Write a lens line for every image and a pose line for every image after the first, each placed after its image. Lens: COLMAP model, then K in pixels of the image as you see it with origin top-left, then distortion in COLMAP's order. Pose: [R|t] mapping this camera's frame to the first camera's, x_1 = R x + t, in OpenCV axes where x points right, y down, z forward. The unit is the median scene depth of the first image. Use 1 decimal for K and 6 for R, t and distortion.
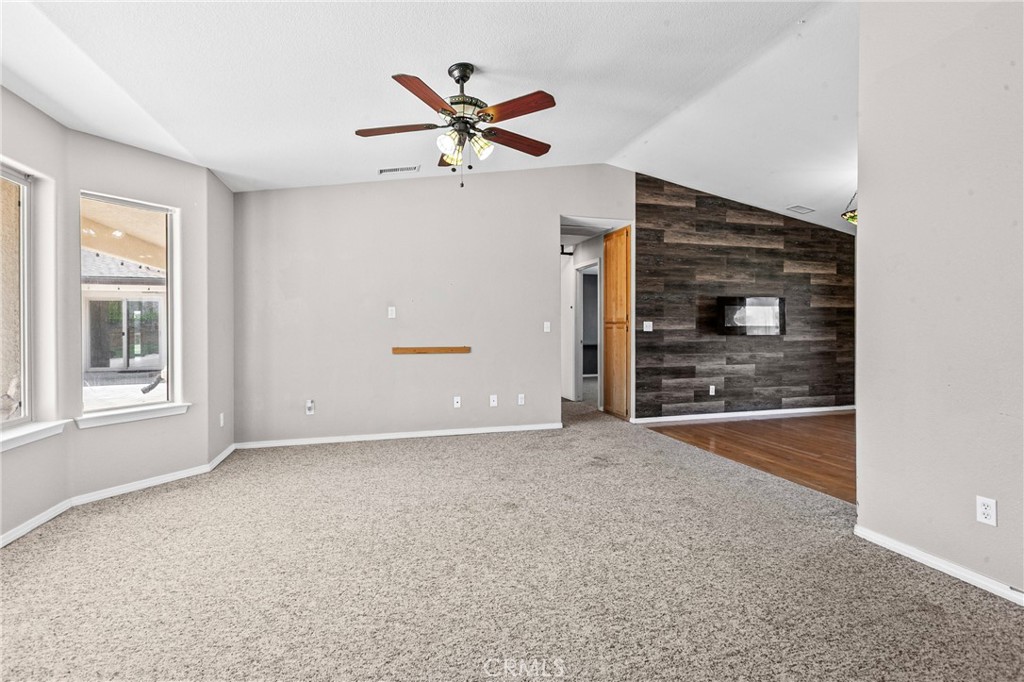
lens RADIAL K [[471.1, 0, 508.4], [0, 471.1, 331.6], [0, 0, 1]] dist [0.000938, -0.001415]
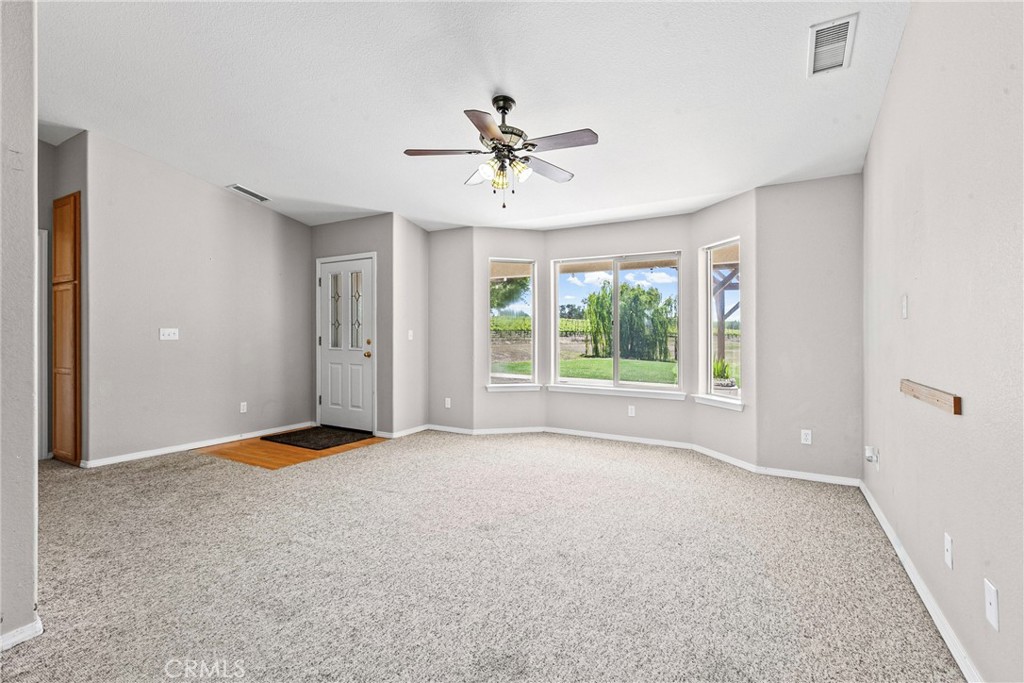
lens RADIAL K [[471.1, 0, 506.8], [0, 471.1, 342.4], [0, 0, 1]] dist [0.000938, -0.001415]
pose [[-0.726552, 0.005585, -0.687088, 0.640212], [-0.008539, 0.999816, 0.017156, -0.013162], [0.687058, 0.018332, -0.726371, 1.771201]]
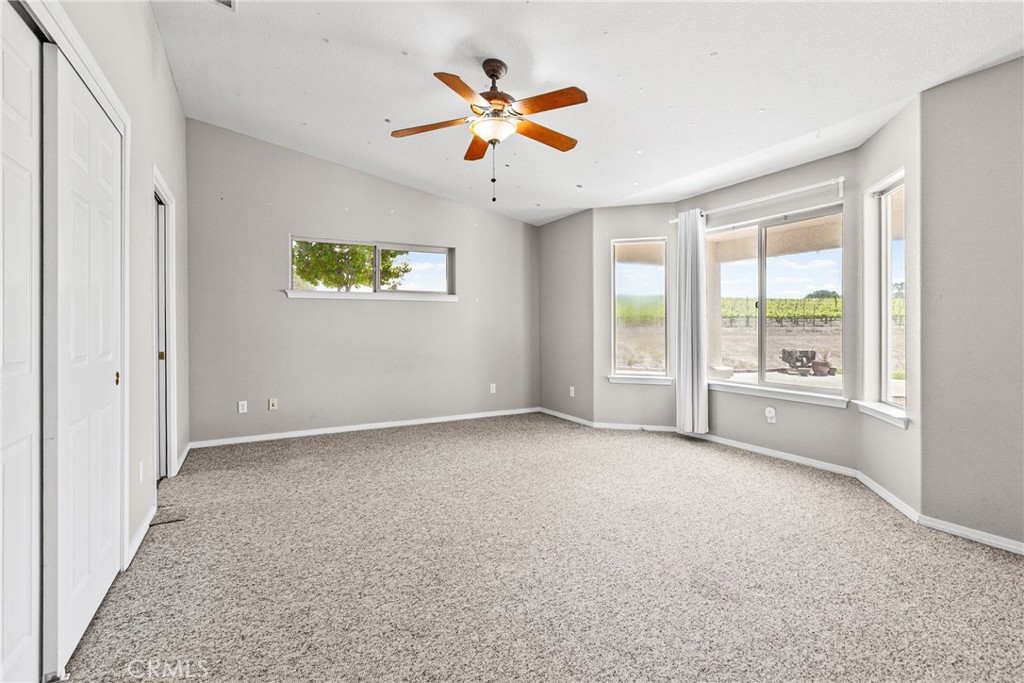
lens RADIAL K [[471.1, 0, 508.2], [0, 471.1, 335.7], [0, 0, 1]] dist [0.000938, -0.001415]
pose [[-0.981078, 0.004452, -0.193561, 0.130454], [0.000188, 0.999757, 0.022046, 0.000698], [0.193612, 0.021593, -0.980840, 2.010623]]
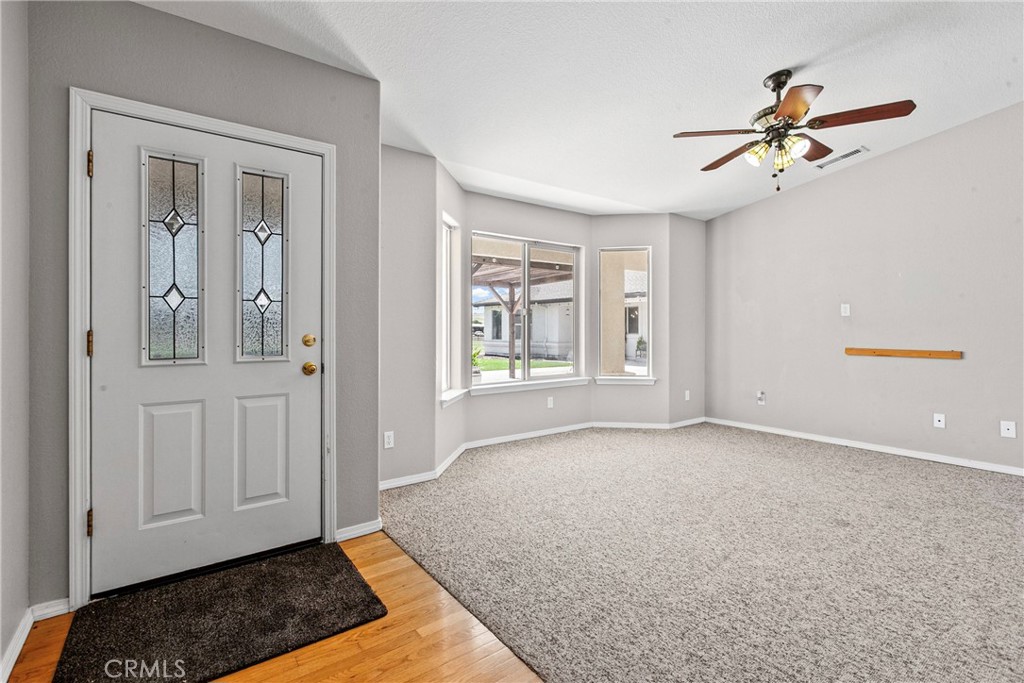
lens RADIAL K [[471.1, 0, 506.4], [0, 471.1, 339.8], [0, 0, 1]] dist [0.000938, -0.001415]
pose [[0.341259, 0.026492, -0.939596, 0.657793], [-0.005252, 0.999641, 0.026277, -0.004793], [0.939955, -0.004033, 0.341276, 0.085375]]
